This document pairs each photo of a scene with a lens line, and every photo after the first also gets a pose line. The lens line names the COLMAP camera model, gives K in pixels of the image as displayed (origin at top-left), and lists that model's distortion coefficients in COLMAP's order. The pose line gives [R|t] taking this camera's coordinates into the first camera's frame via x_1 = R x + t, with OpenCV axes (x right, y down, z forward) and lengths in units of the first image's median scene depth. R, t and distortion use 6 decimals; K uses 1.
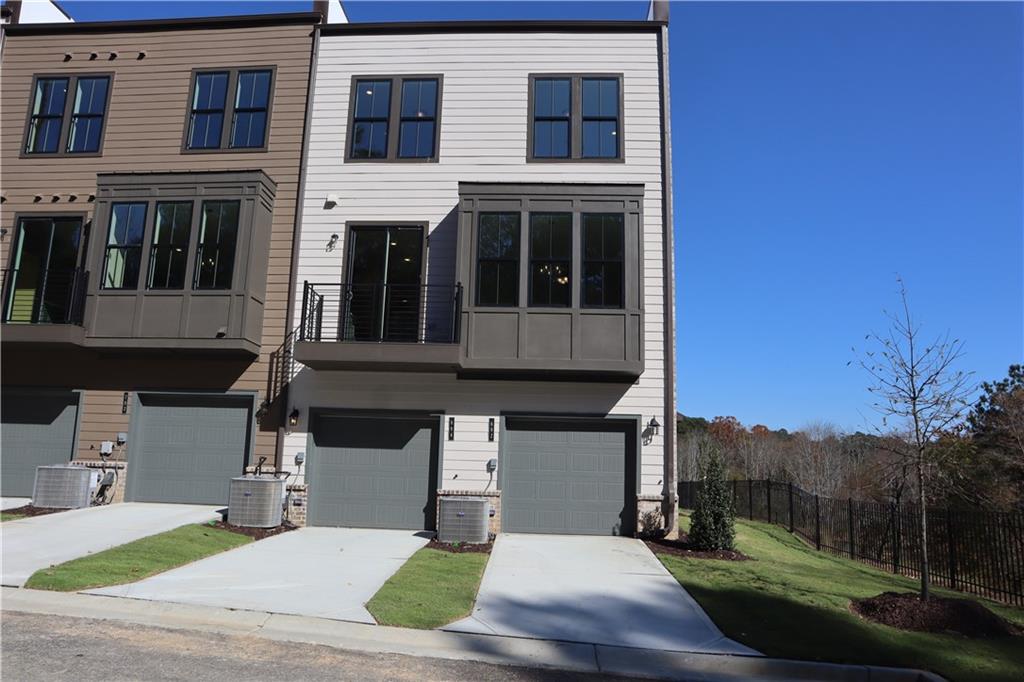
lens RADIAL K [[726.0, 0, 512.0], [0, 726.0, 341.0], [0, 0, 1]] dist [-0.127108, 0.106711]
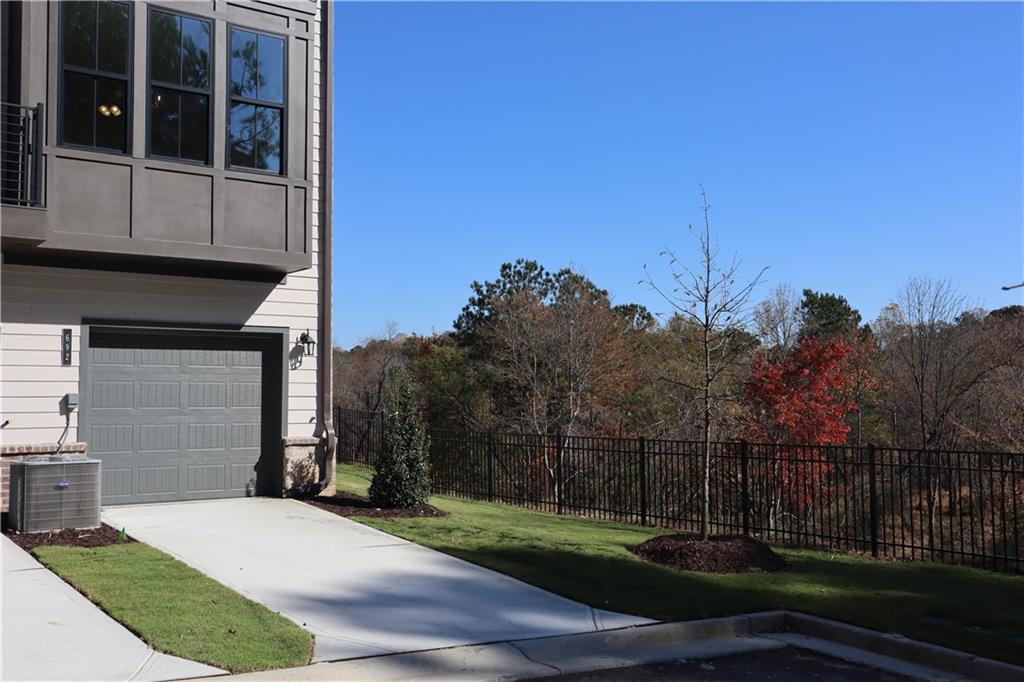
lens RADIAL K [[1012.5, 0, 512.0], [0, 1012.5, 341.0], [0, 0, 1]] dist [-0.014257, 0.008936]
pose [[0.781573, 0.004713, 0.623796, -0.275905], [-0.089199, 0.990540, 0.104275, -0.008772], [-0.617404, -0.137141, 0.774600, 0.084312]]
